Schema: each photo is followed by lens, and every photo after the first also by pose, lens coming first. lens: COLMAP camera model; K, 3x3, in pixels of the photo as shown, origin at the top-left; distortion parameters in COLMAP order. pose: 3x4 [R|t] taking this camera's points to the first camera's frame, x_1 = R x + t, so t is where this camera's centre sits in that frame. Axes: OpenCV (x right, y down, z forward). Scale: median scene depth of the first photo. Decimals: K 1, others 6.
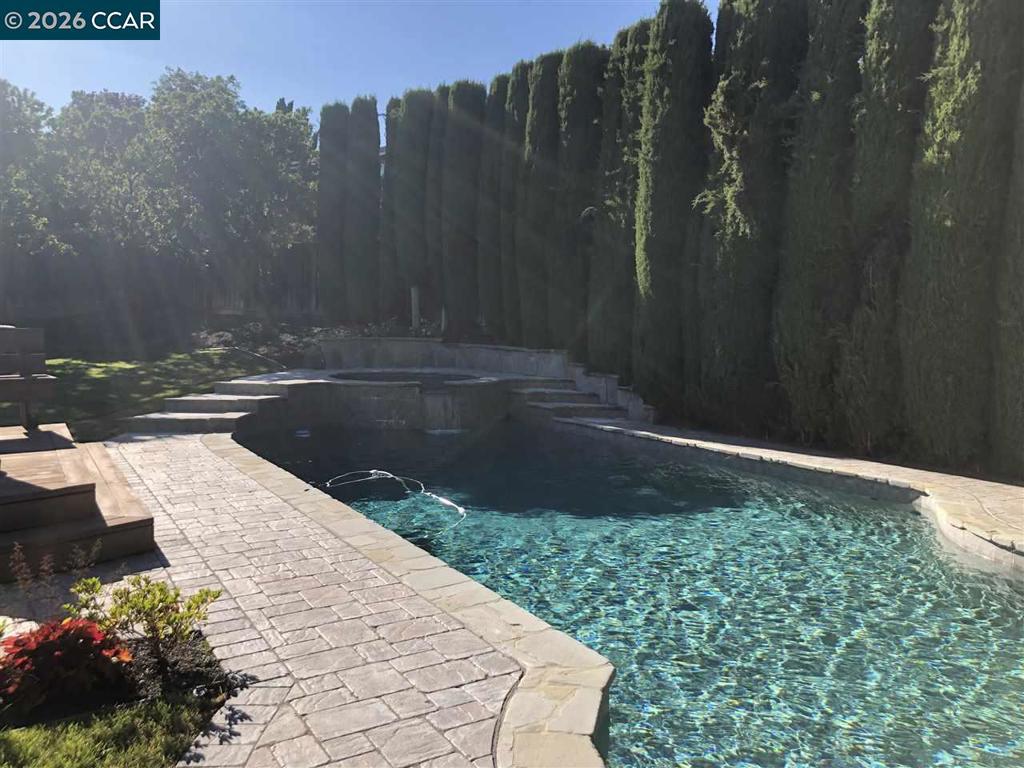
lens RADIAL K [[827.0, 0, 511.6], [0, 827.0, 431.0], [0, 0, 1]] dist [-0.050469, 0.000602]
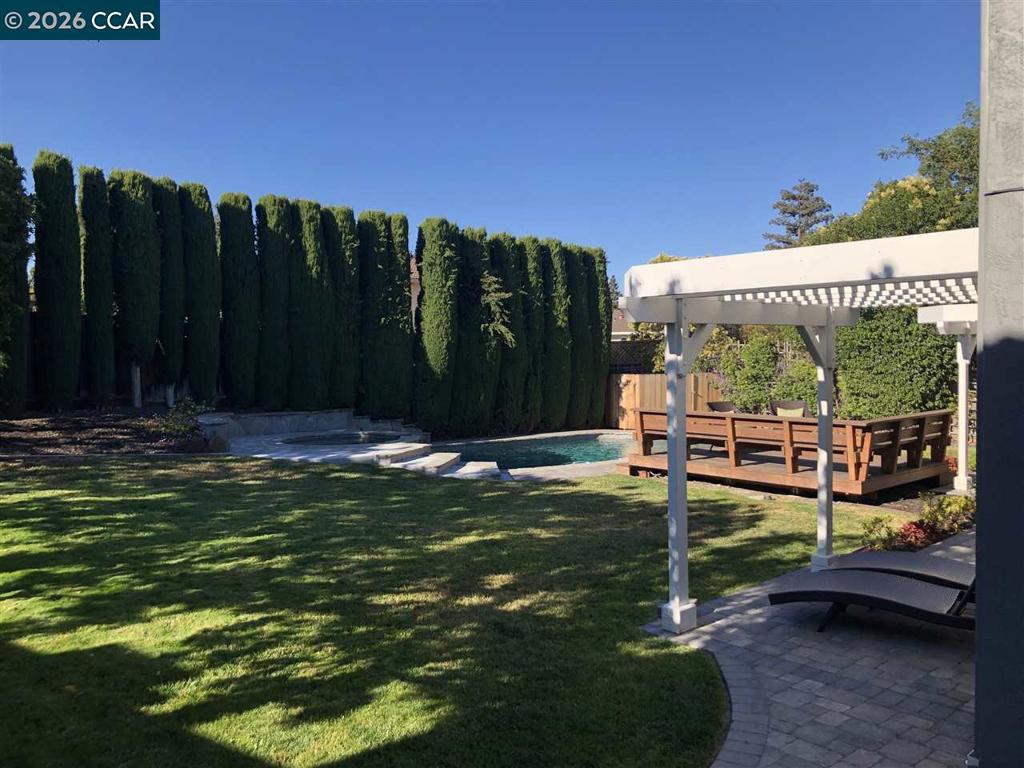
lens RADIAL K [[837.9, 0, 512.0], [0, 837.9, 384.0], [0, 0, 1]] dist [0.005747, -0.004499]
pose [[-0.042441, -0.056481, 0.997501, -1.616104], [0.134142, 0.989039, 0.061709, -0.219029], [-0.990053, 0.136425, -0.034399, 0.853625]]
